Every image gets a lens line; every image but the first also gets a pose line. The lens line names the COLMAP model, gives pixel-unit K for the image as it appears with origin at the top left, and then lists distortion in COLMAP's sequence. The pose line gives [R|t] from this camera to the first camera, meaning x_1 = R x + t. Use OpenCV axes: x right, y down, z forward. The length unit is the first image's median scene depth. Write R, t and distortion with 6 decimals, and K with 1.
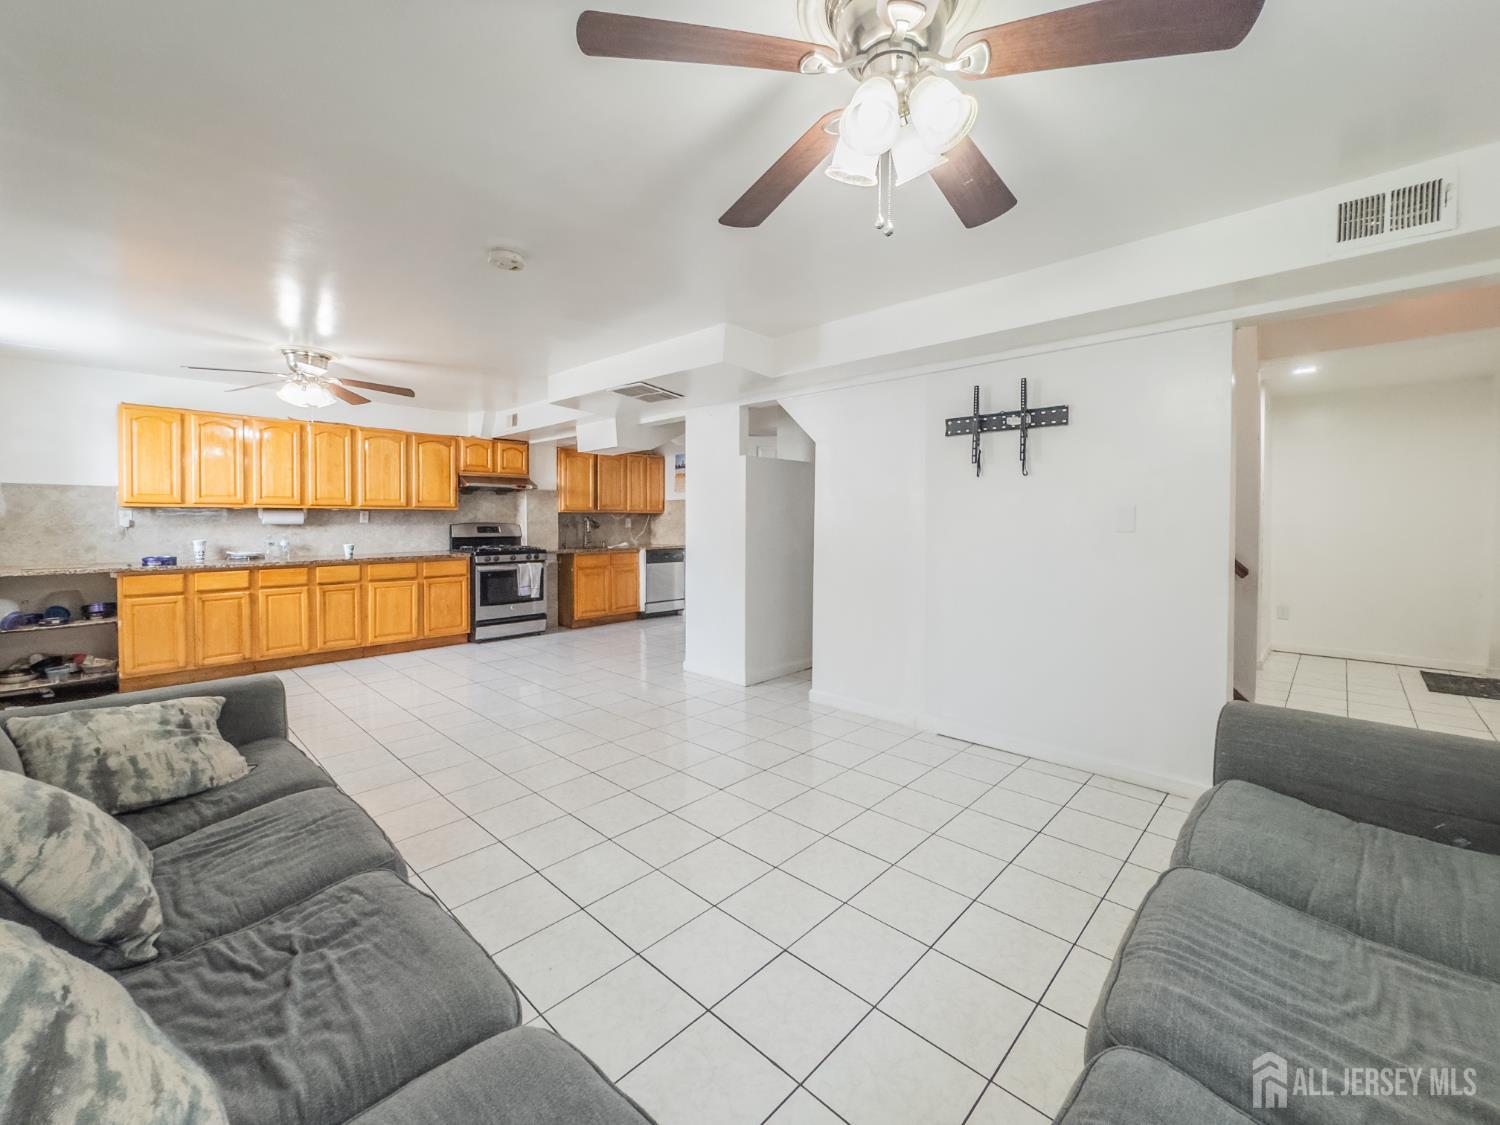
lens RADIAL K [[612.5, 0, 754.8], [0, 612.5, 529.8], [0, 0, 1]] dist [-0.006225, 0.000705]
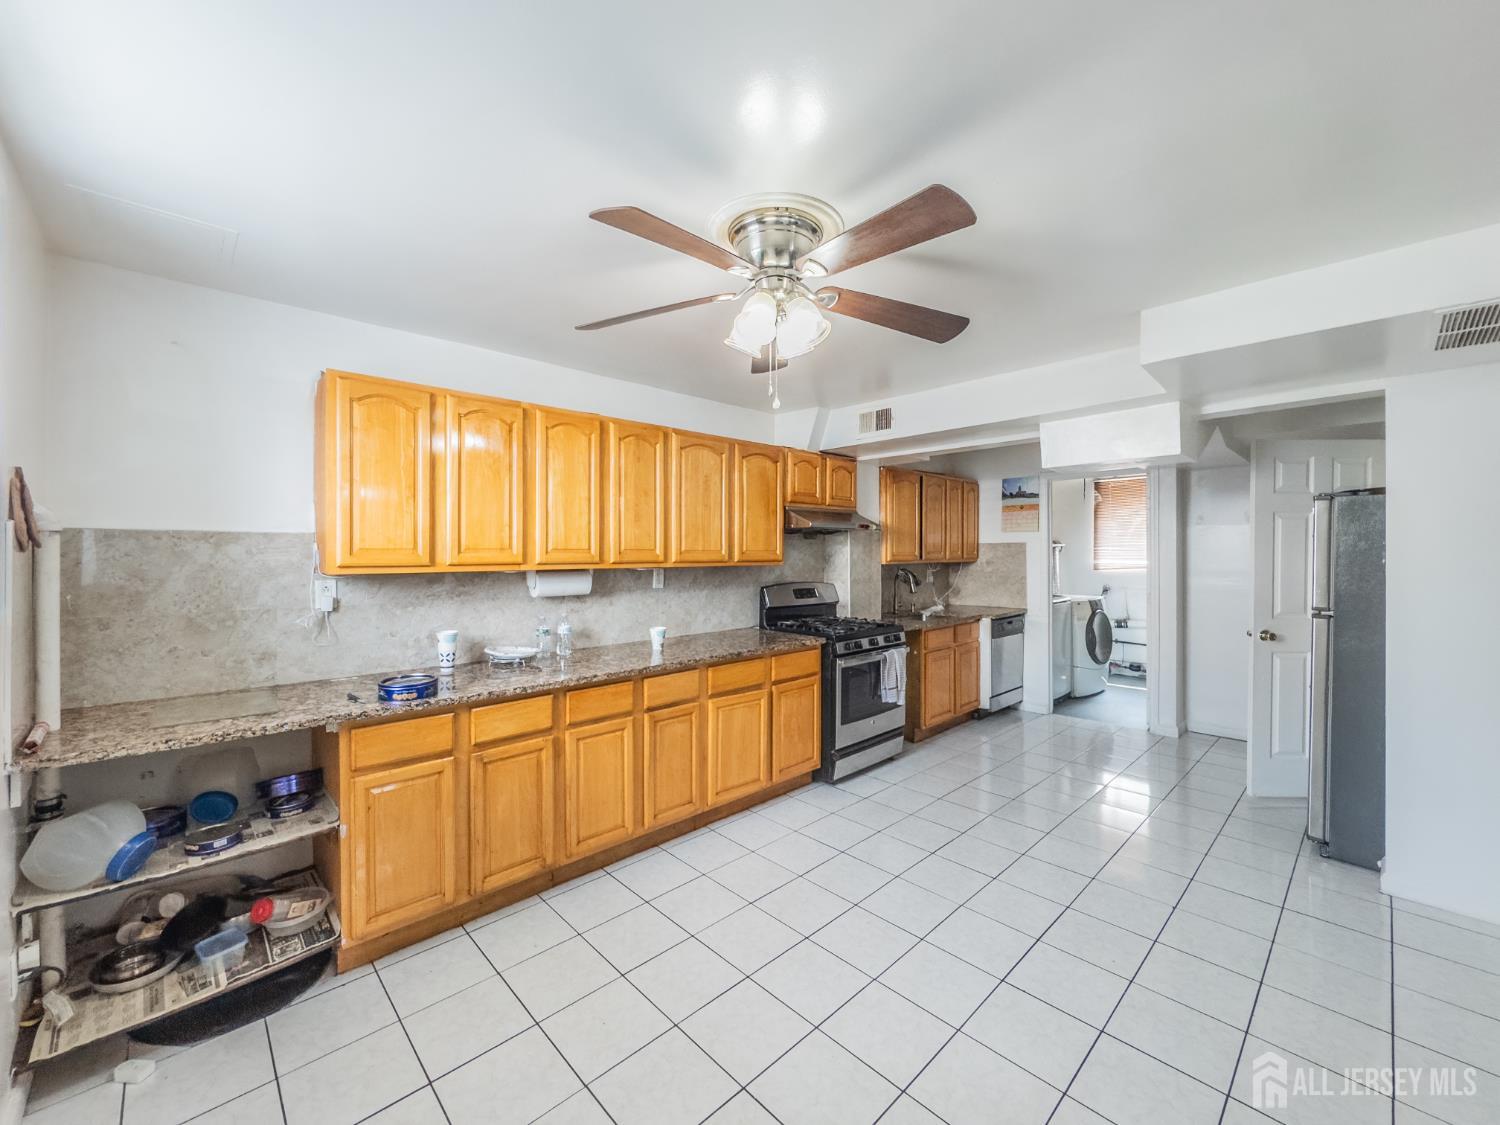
lens RADIAL K [[612.5, 0, 758.3], [0, 612.5, 556.2], [0, 0, 1]] dist [-0.006225, 0.000705]
pose [[0.998873, -0.002953, -0.047365, -0.539799], [0.002388, 0.999925, -0.011983, -0.037759], [0.047397, 0.011856, 0.998806, 0.419312]]
